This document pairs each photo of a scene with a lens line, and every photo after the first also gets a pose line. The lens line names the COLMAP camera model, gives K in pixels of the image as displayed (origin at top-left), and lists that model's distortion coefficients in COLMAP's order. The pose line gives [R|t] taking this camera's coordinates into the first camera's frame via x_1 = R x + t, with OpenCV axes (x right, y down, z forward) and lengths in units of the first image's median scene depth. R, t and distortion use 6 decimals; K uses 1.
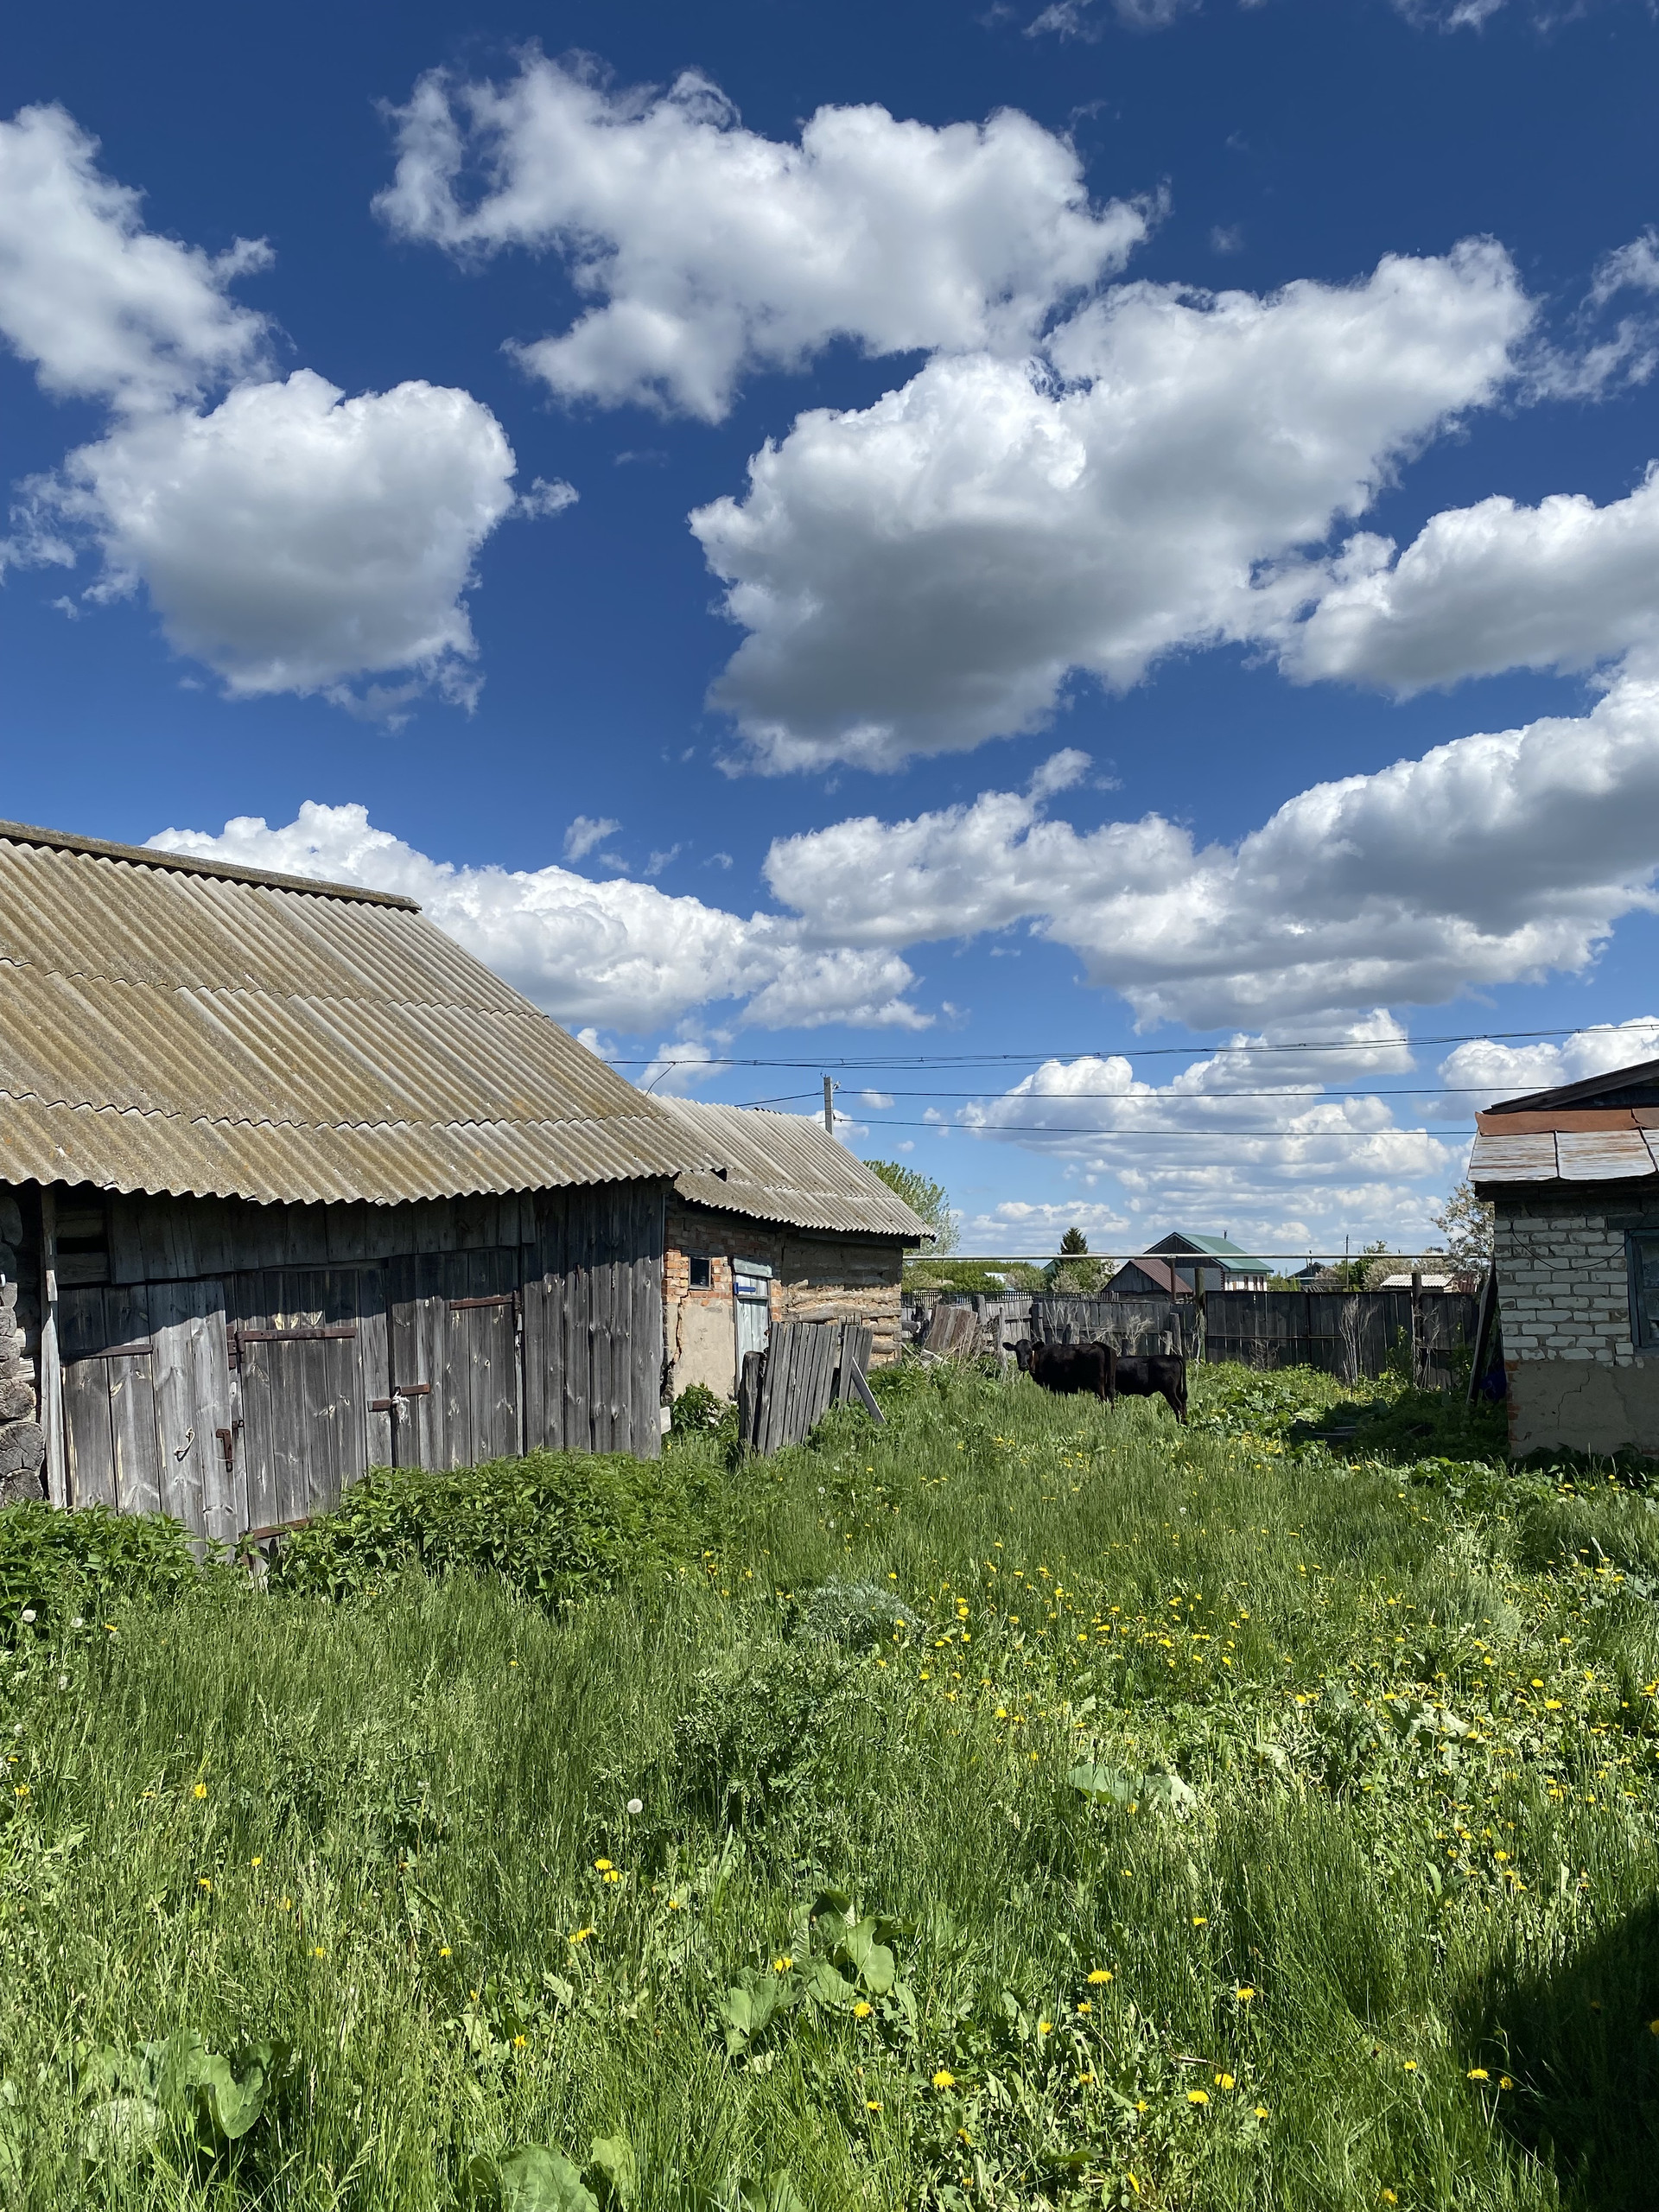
lens RADIAL K [[1946.0, 0, 829.5], [0, 1946.0, 1106.0], [0, 0, 1]] dist [0.002314, 0.004136]
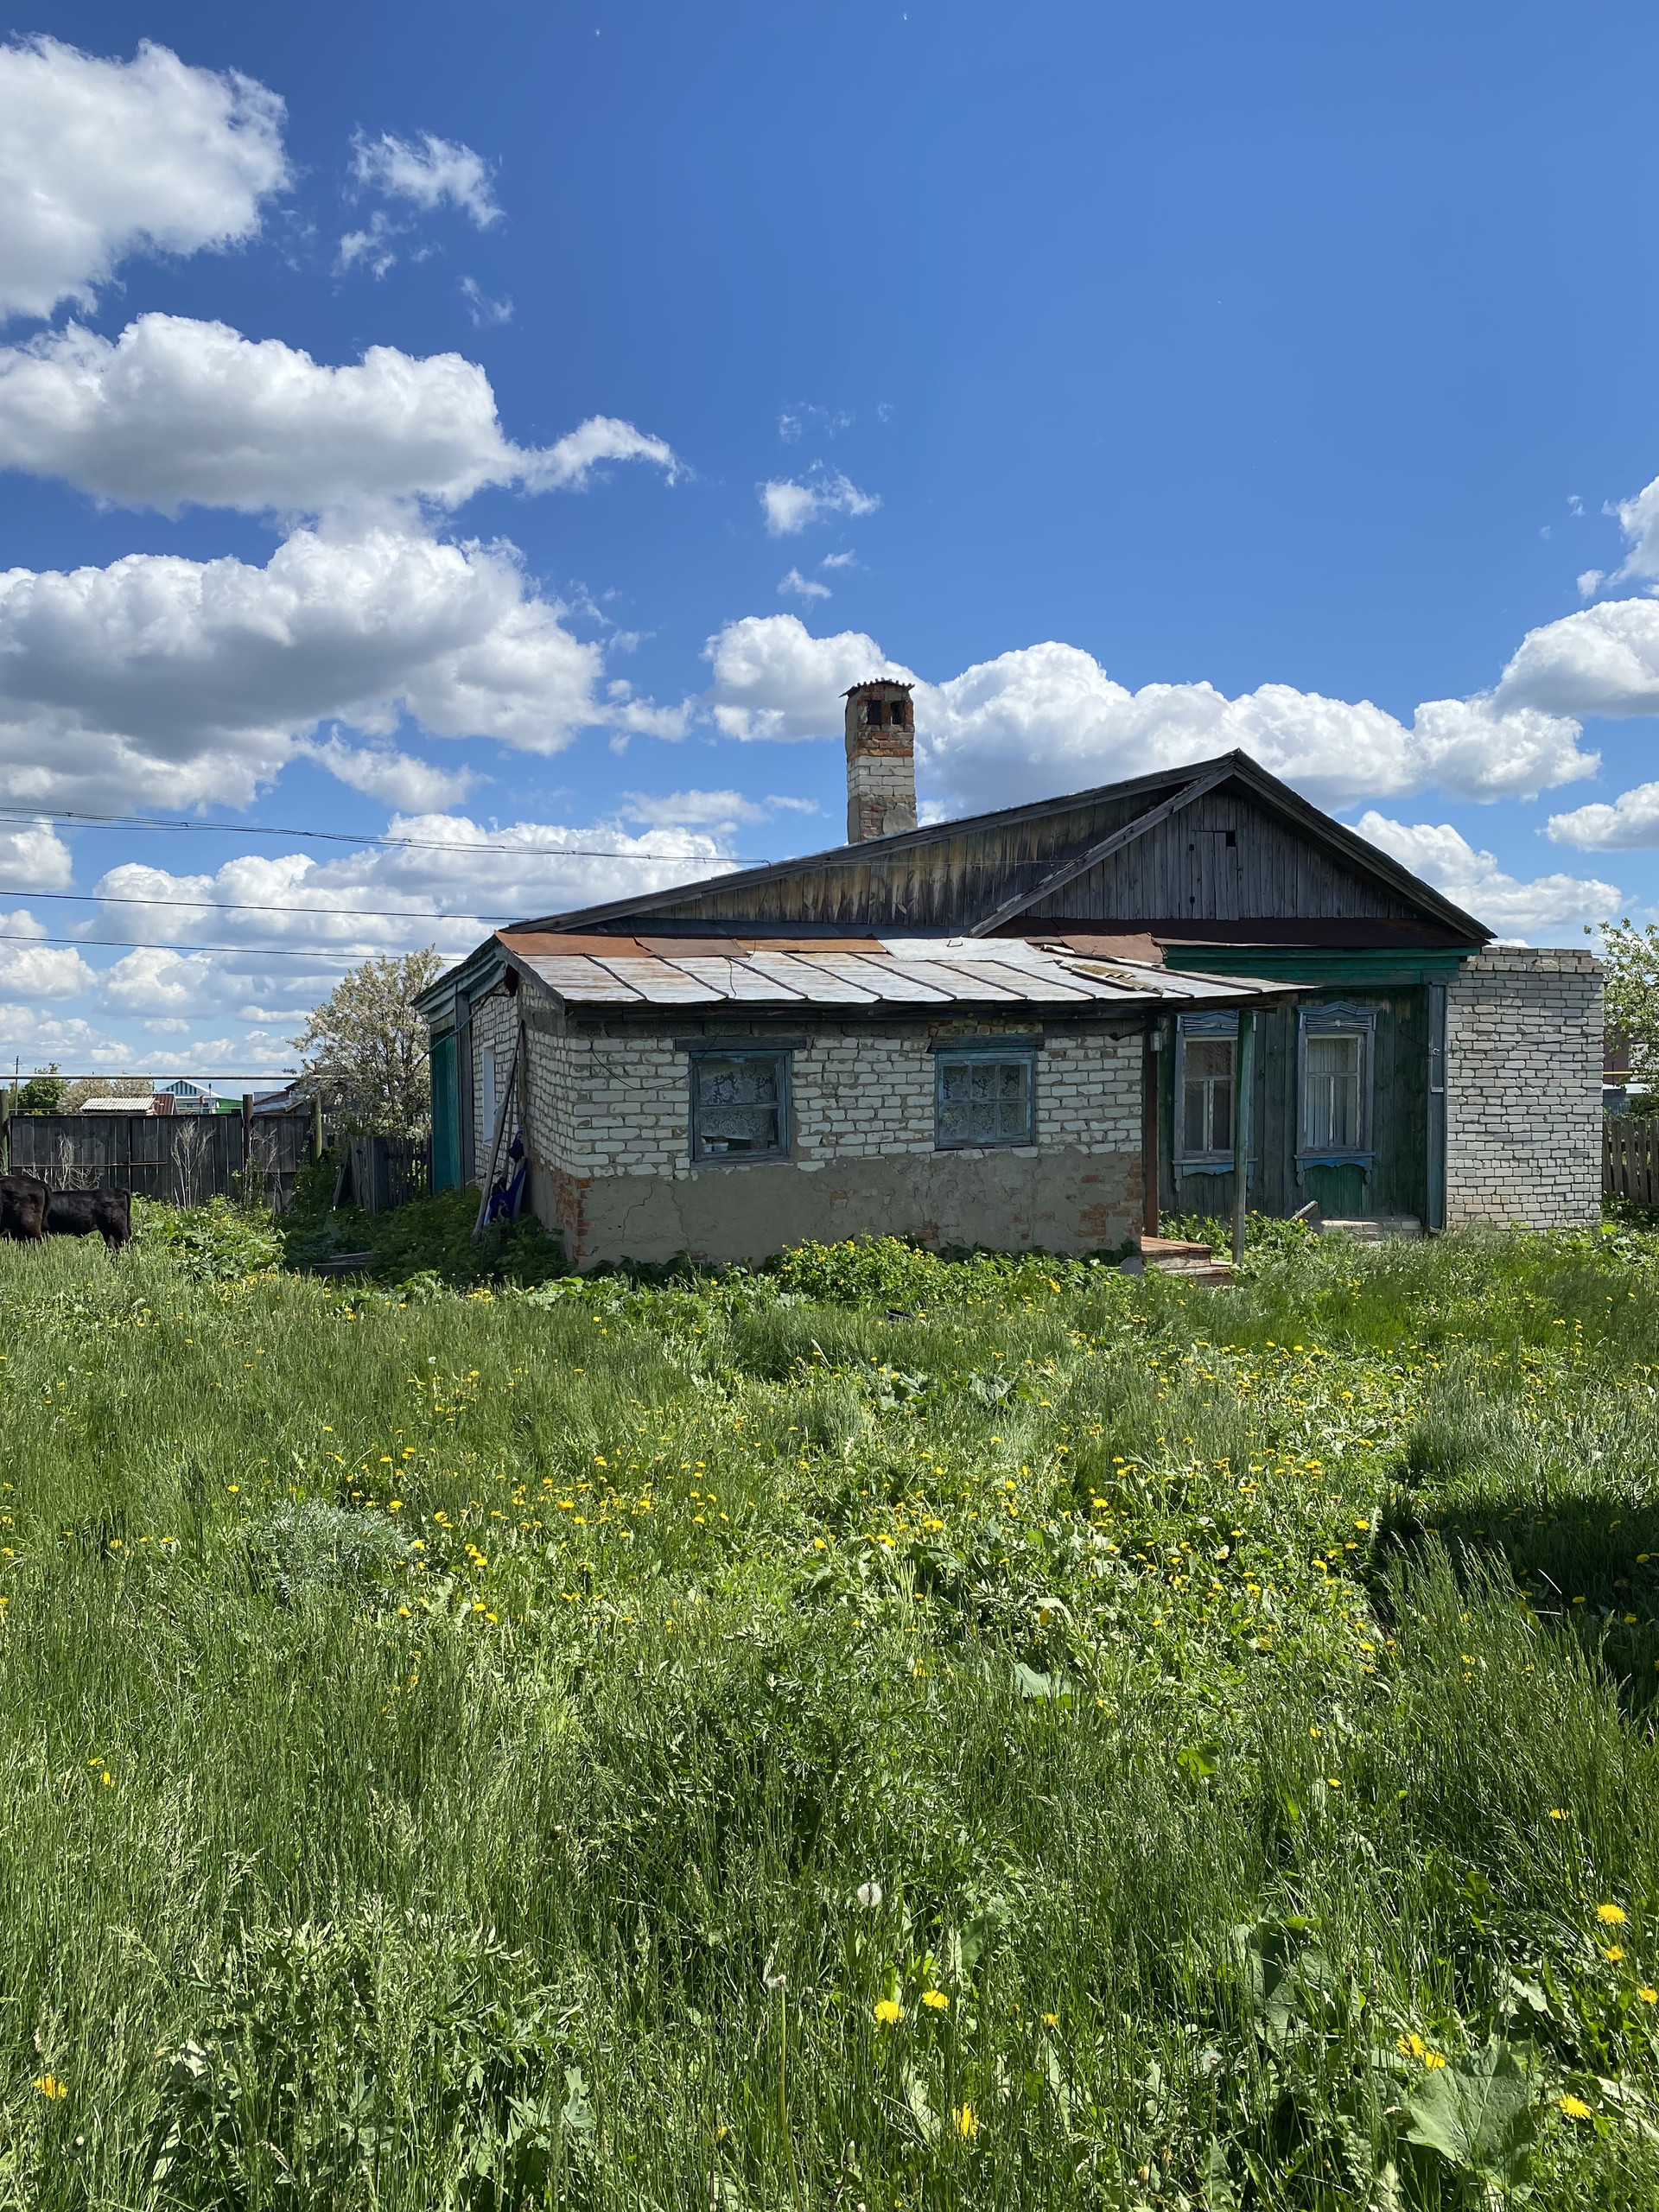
lens RADIAL K [[1667.8, 0, 829.5], [0, 1667.8, 1106.0], [0, 0, 1]] dist [-0.001575, -0.099766]
pose [[0.604762, -0.003162, 0.796400, -0.264366], [-0.067571, 0.996183, 0.055267, 0.036824], [-0.793534, -0.087237, 0.602240, 0.381092]]
